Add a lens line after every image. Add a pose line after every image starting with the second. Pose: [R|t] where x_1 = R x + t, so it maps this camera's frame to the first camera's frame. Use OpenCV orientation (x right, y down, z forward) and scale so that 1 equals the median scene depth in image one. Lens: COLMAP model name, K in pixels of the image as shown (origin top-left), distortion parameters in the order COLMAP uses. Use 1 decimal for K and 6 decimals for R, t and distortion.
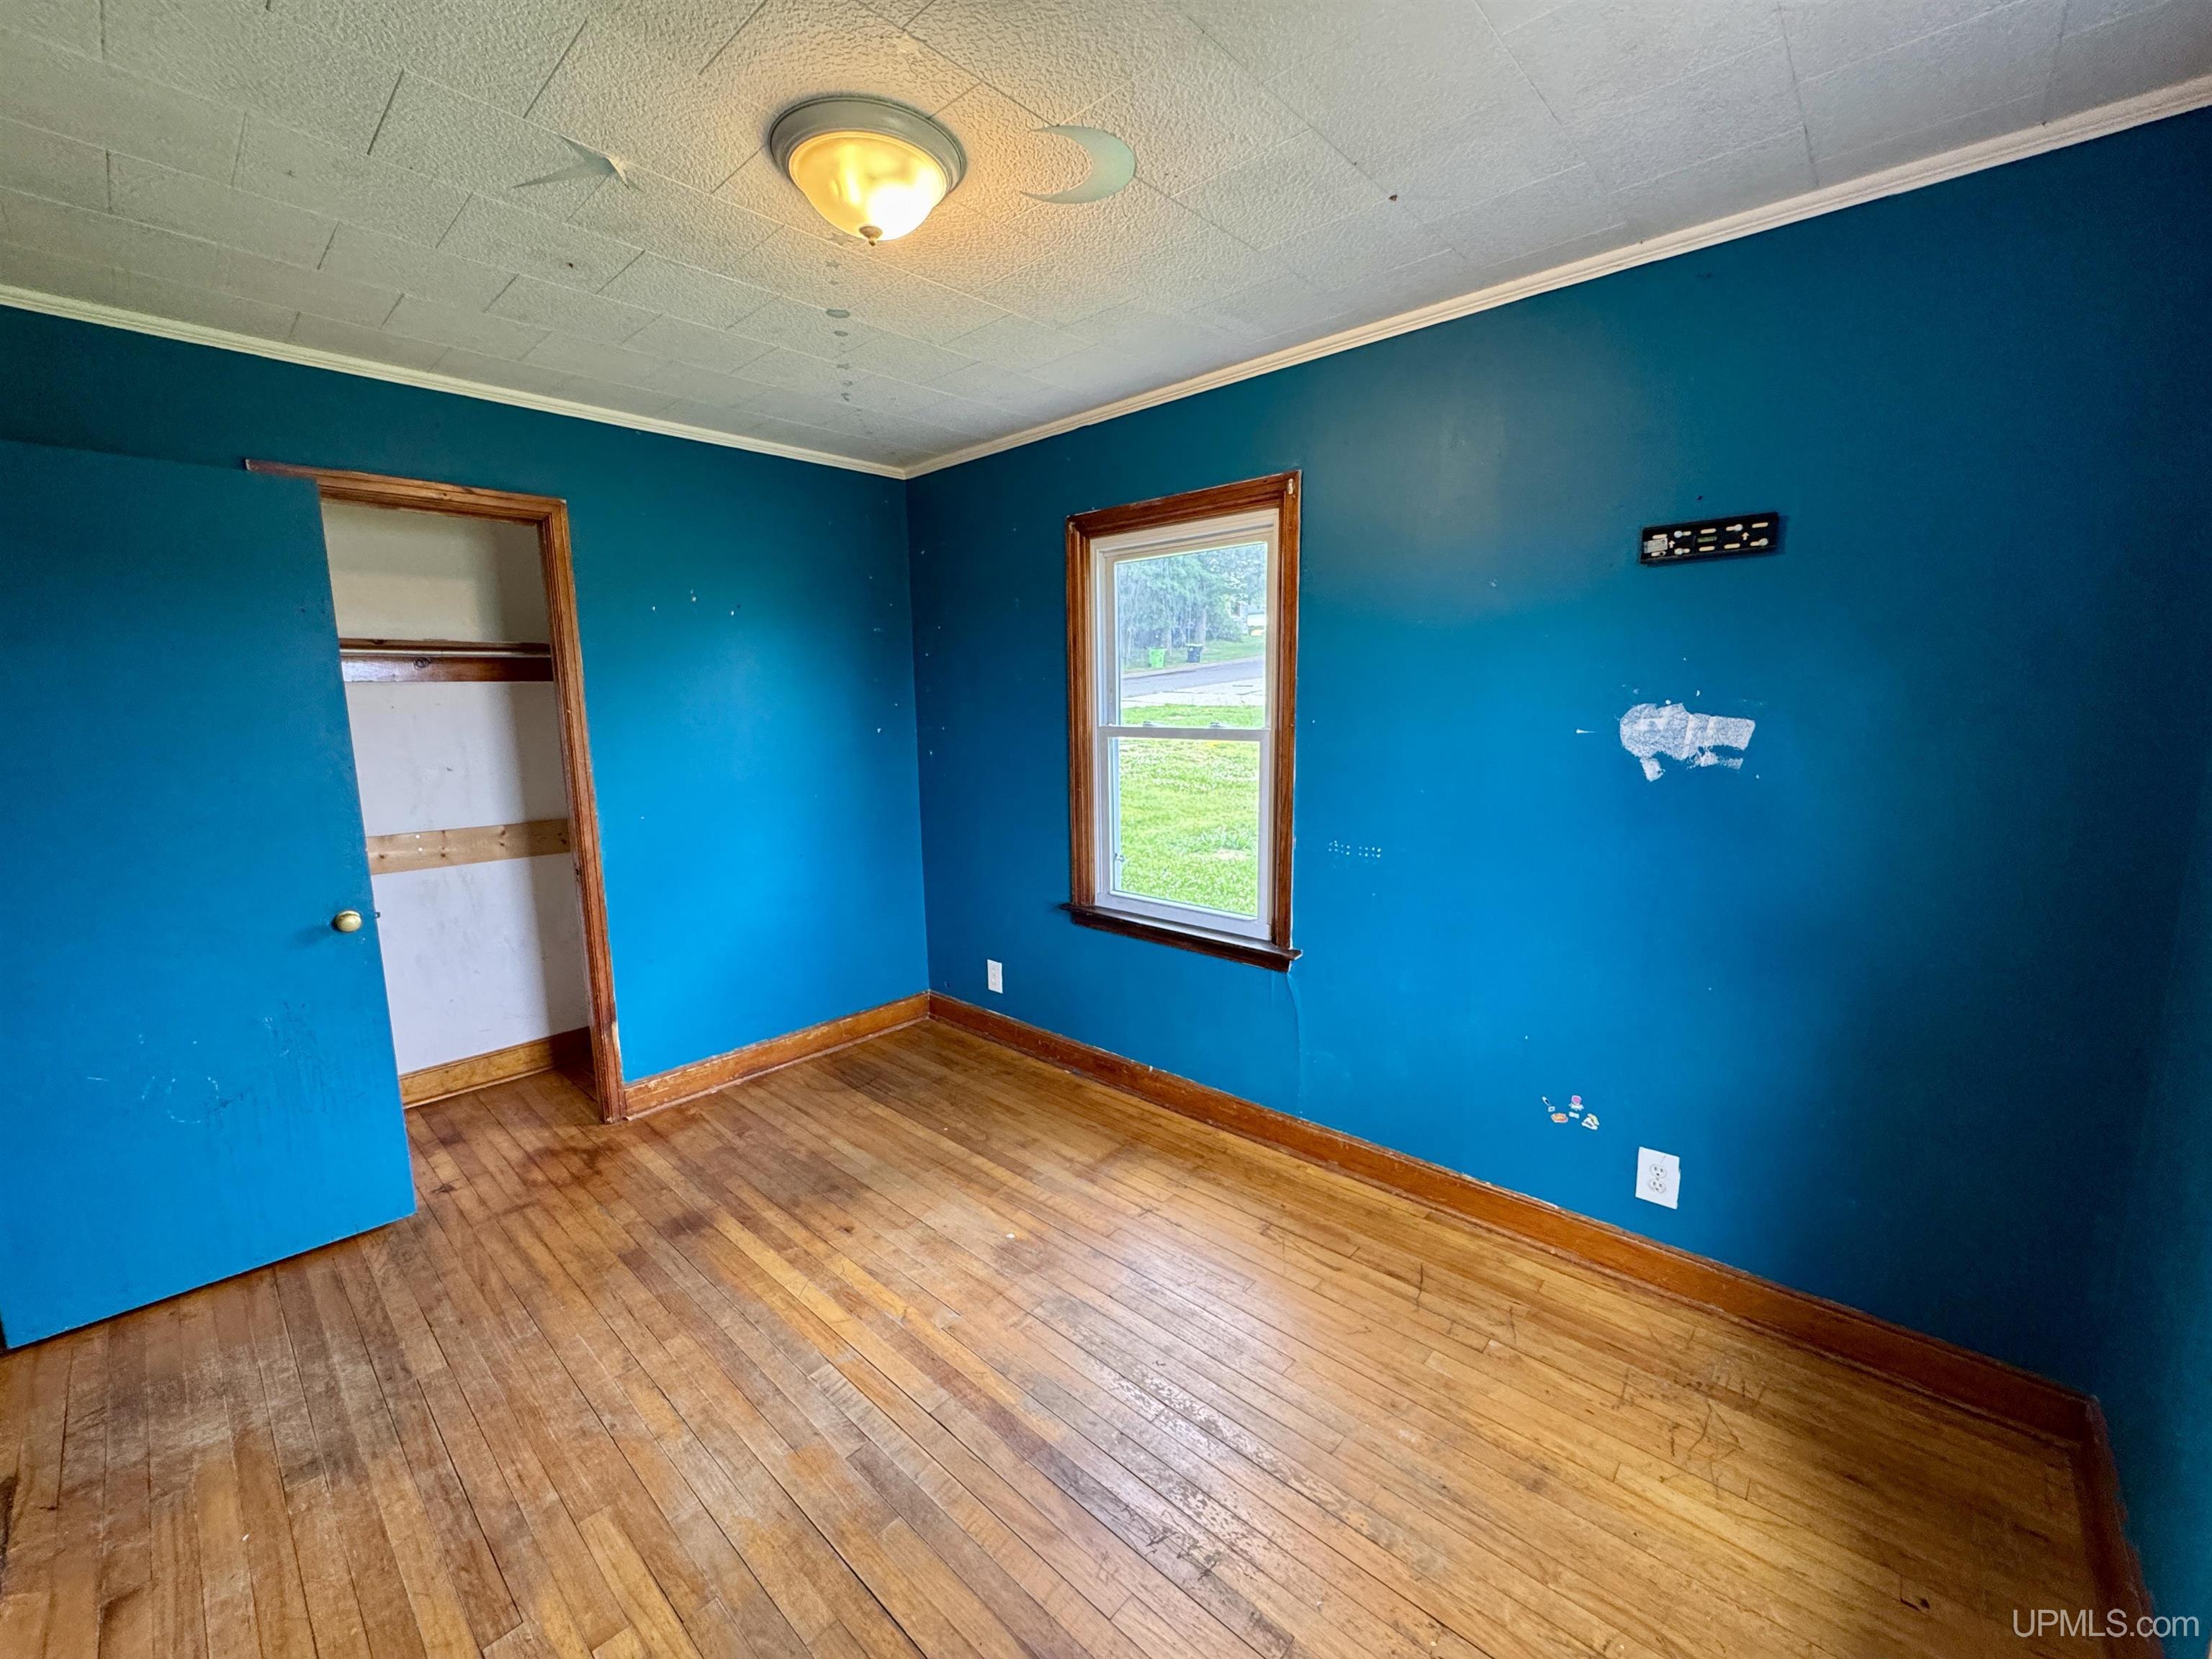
lens RADIAL K [[886.0, 0, 1106.0], [0, 886.0, 829.5], [0, 0, 1]] dist [-0.004440, 0.000446]
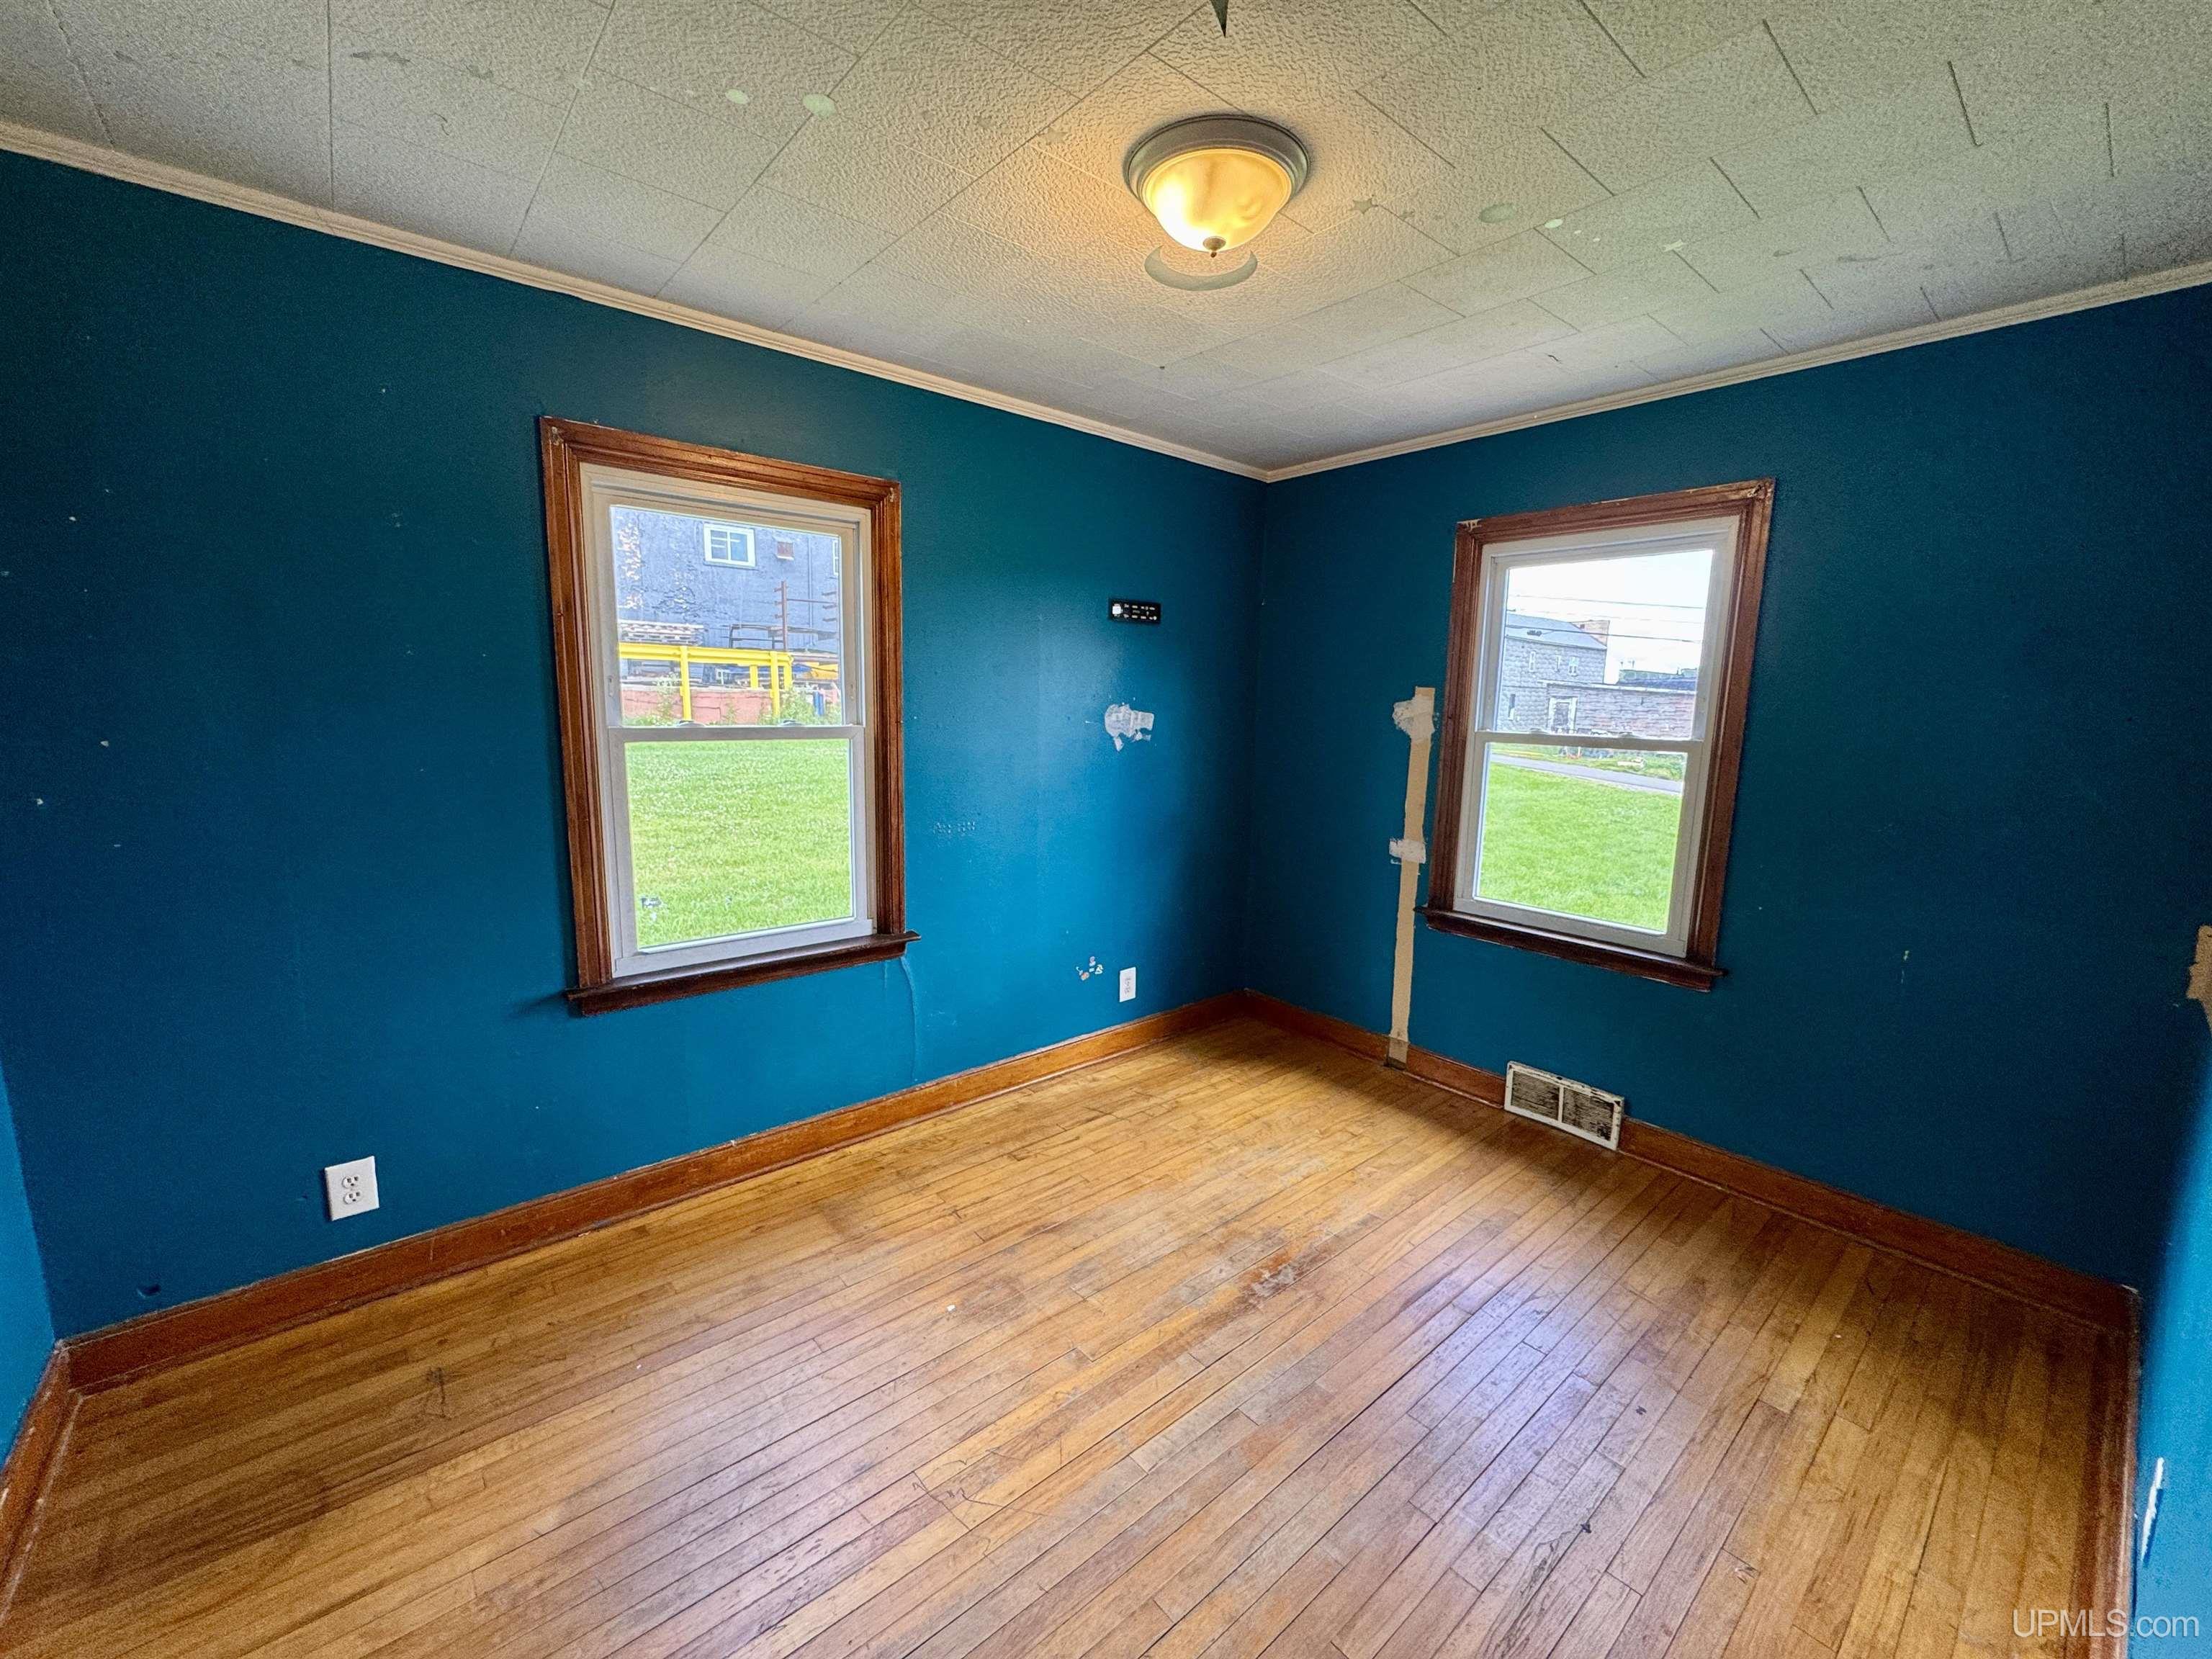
lens RADIAL K [[886.0, 0, 1106.0], [0, 886.0, 829.5], [0, 0, 1]] dist [-0.004440, 0.000446]
pose [[0.128659, -0.132831, 0.982753, -0.949895], [0.128587, 0.984857, 0.116281, -0.095231], [-0.983317, 0.111409, 0.143791, 0.720332]]
